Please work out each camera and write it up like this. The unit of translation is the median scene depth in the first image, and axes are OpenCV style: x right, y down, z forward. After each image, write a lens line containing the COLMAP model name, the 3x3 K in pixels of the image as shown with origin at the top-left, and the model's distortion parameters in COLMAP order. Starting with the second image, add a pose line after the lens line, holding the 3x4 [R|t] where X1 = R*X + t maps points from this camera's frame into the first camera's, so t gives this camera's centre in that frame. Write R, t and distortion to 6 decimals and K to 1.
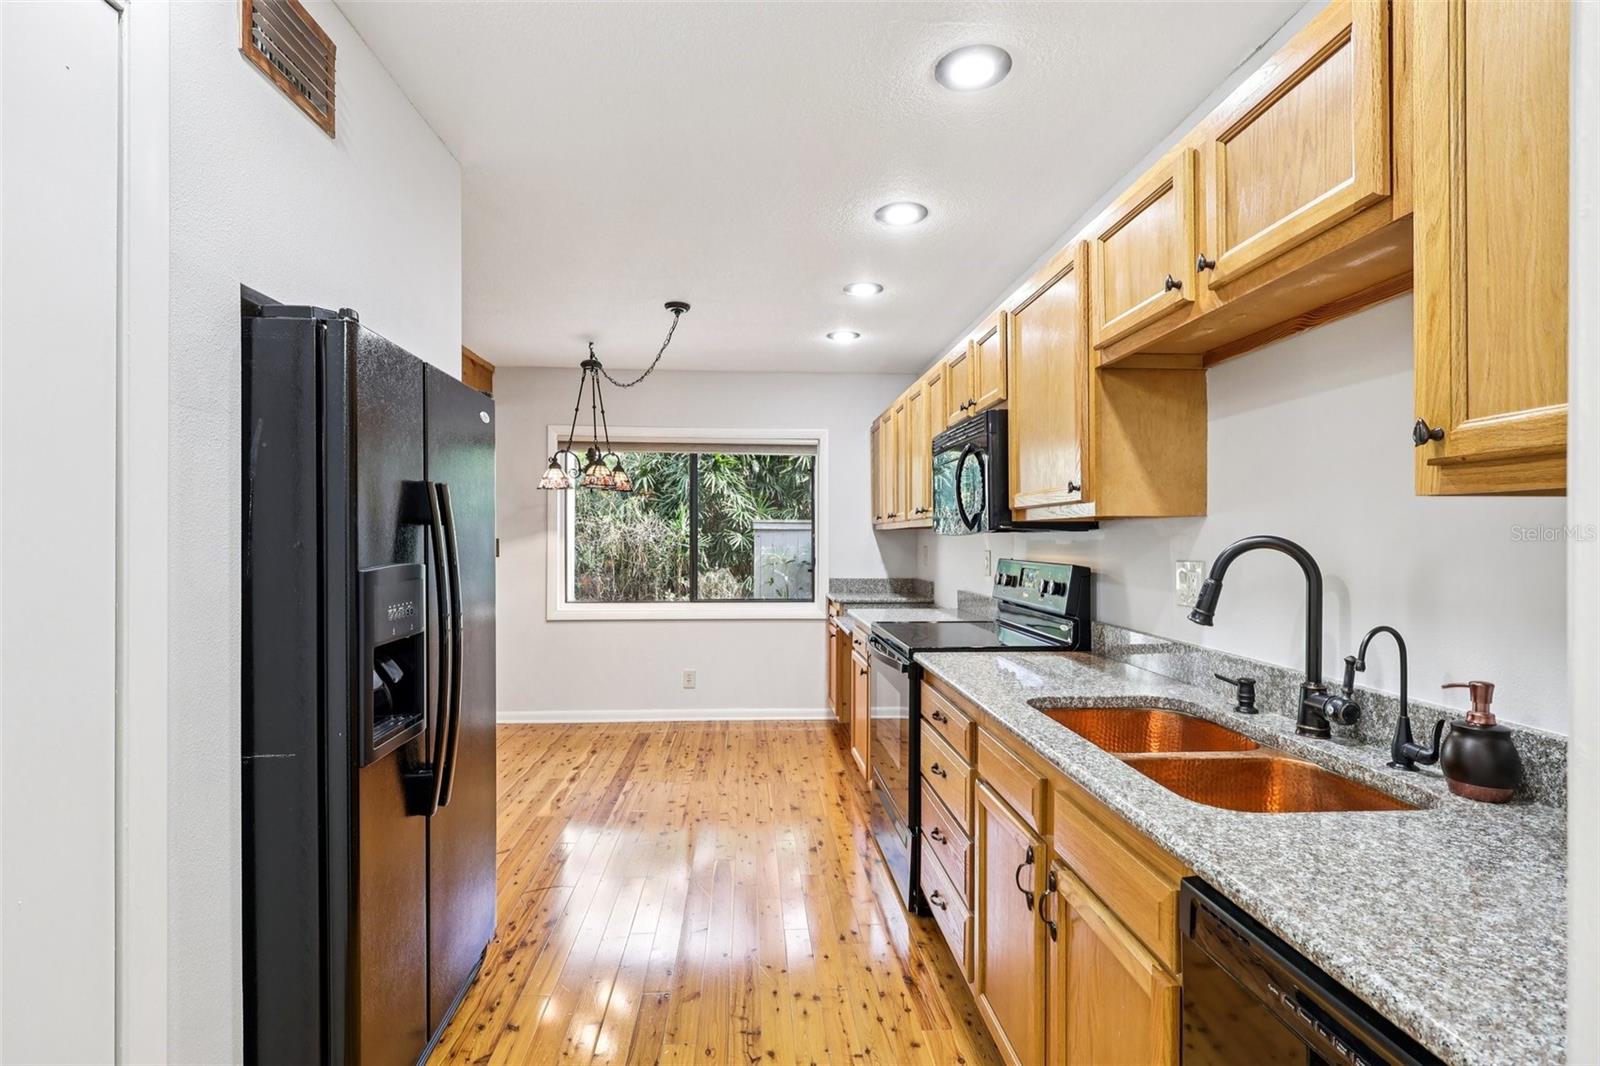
lens RADIAL K [[744.2, 0, 801.0], [0, 744.2, 549.1], [0, 0, 1]] dist [-0.002233, -0.000476]
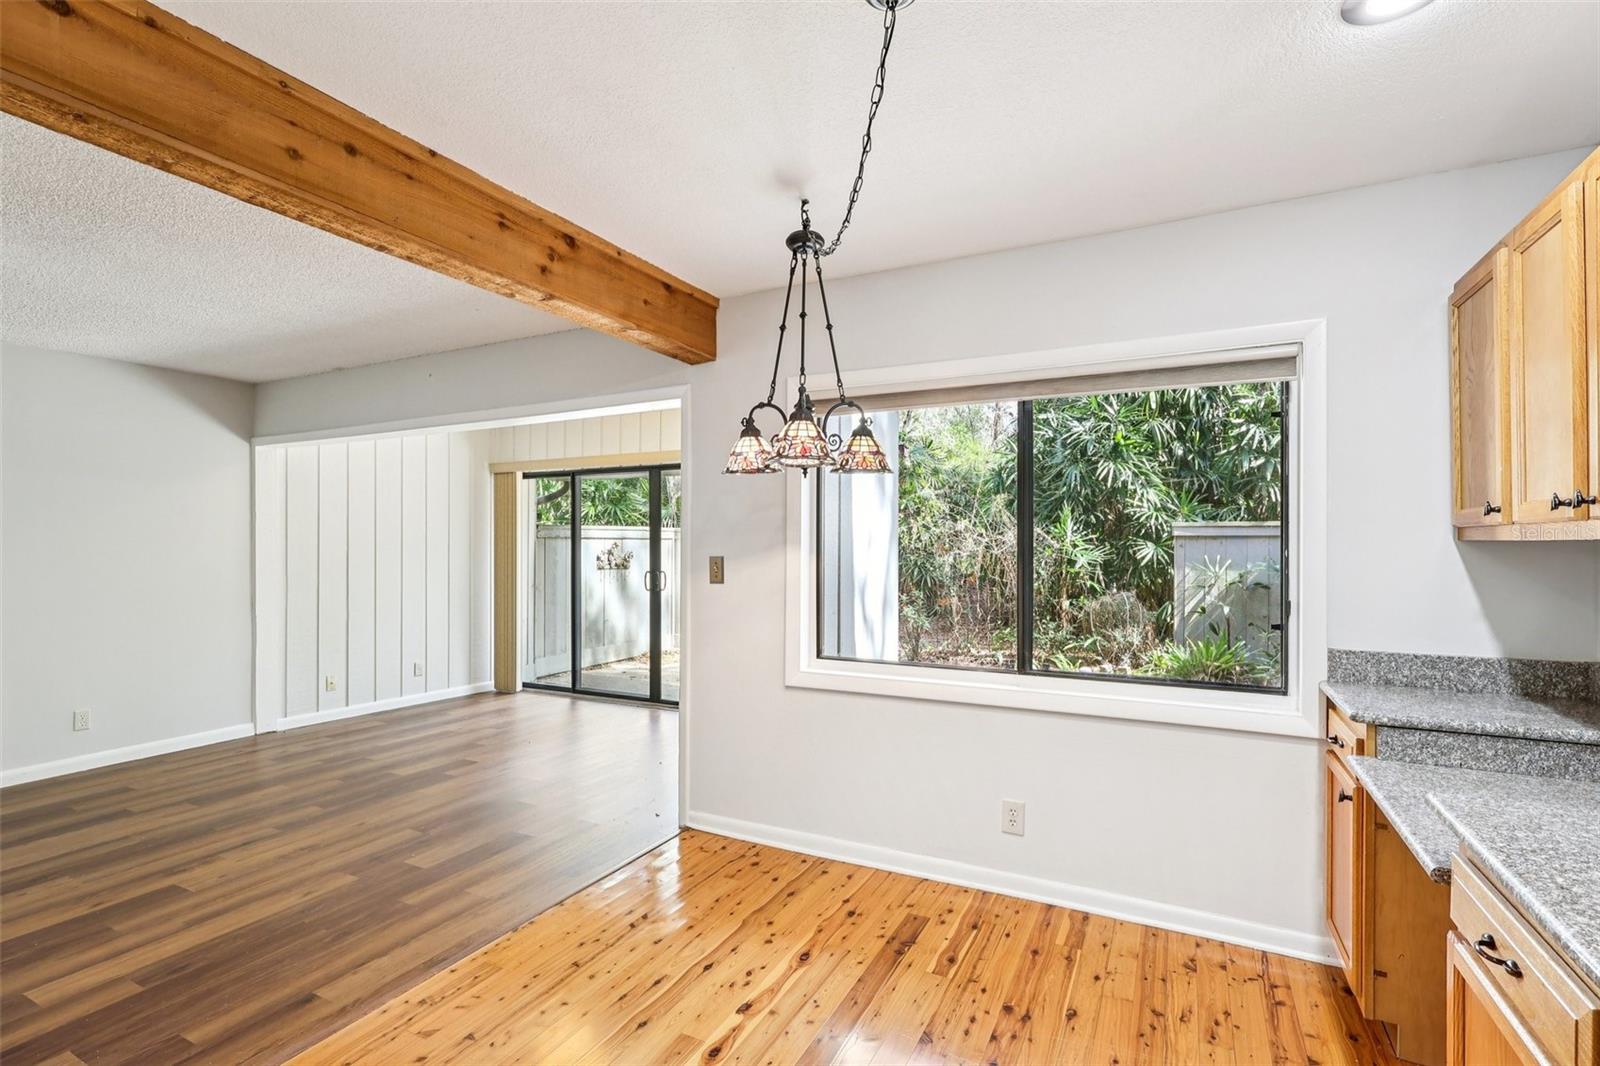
lens RADIAL K [[744.2, 0, 801.0], [0, 744.2, 549.1], [0, 0, 1]] dist [-0.002233, -0.000476]
pose [[0.856131, 0.000942, -0.516757, -0.002580], [-0.005494, 0.999958, -0.007278, -0.015711], [0.516729, 0.009070, 0.856101, 0.453142]]
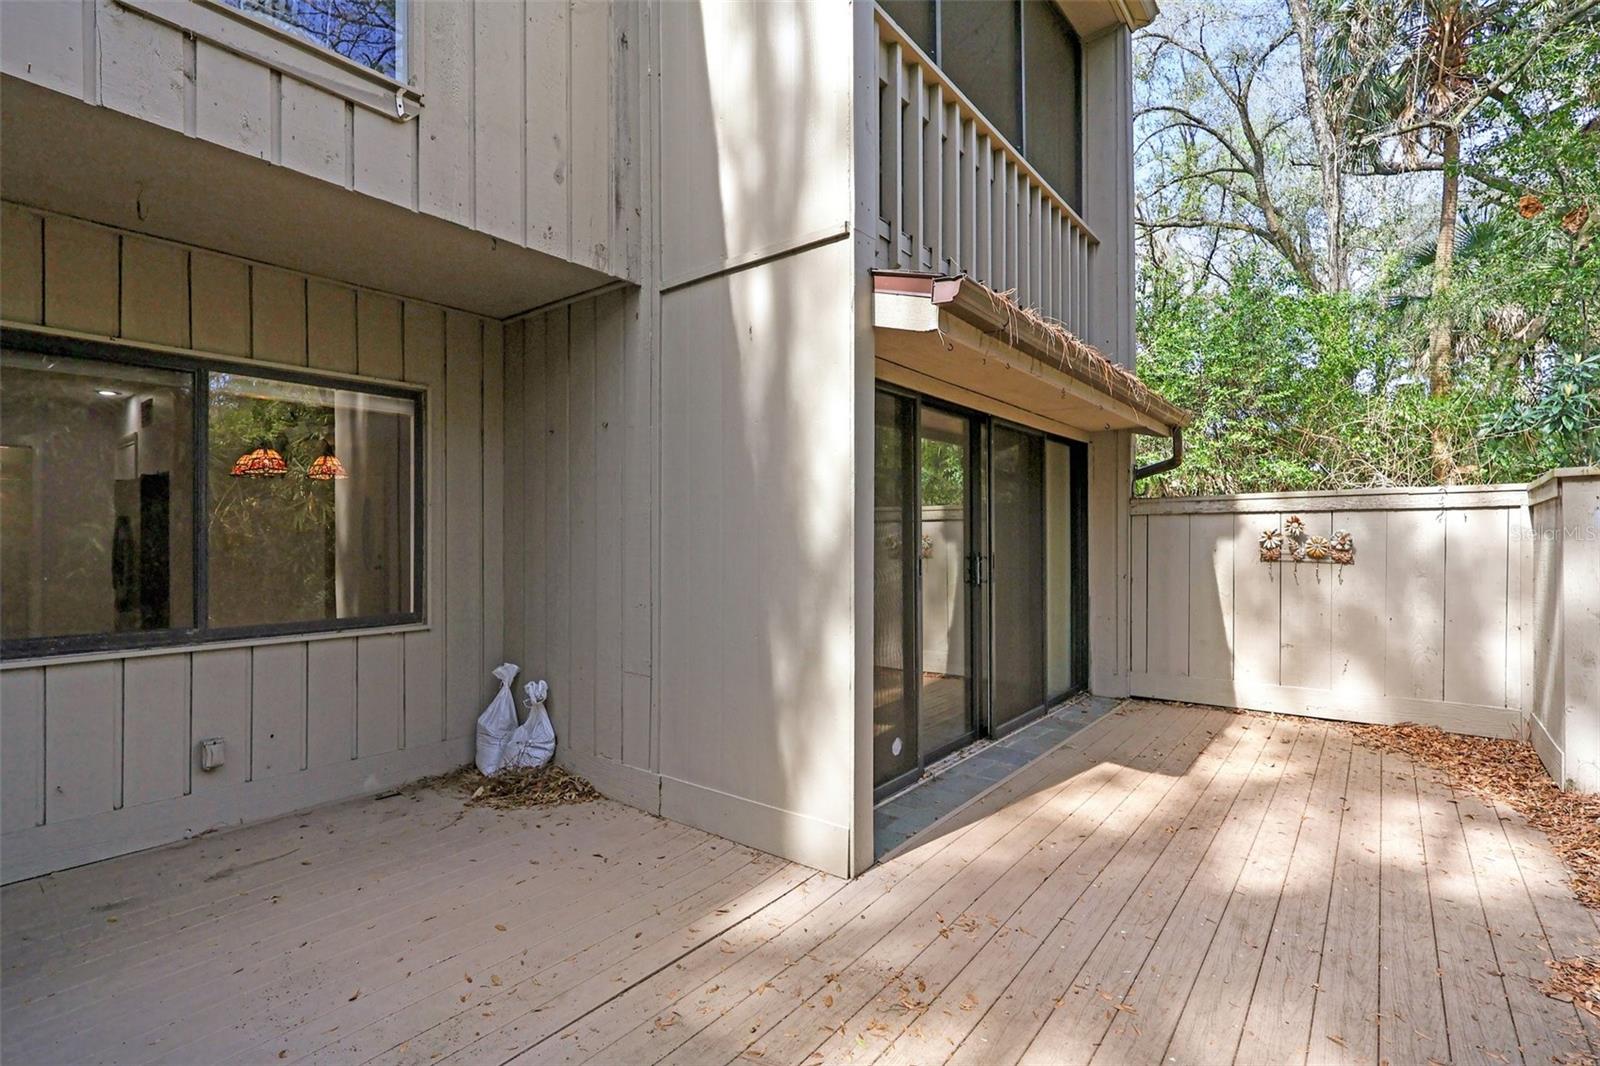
lens RADIAL K [[743.5, 0, 804.2], [0, 743.5, 536.4], [0, 0, 1]] dist [-0.001536, 0.000189]
pose [[-0.667155, -0.001892, -0.744916, -0.087441], [-0.008791, 0.999947, 0.005334, -0.016932], [0.744867, 0.010107, -0.667136, 2.252969]]
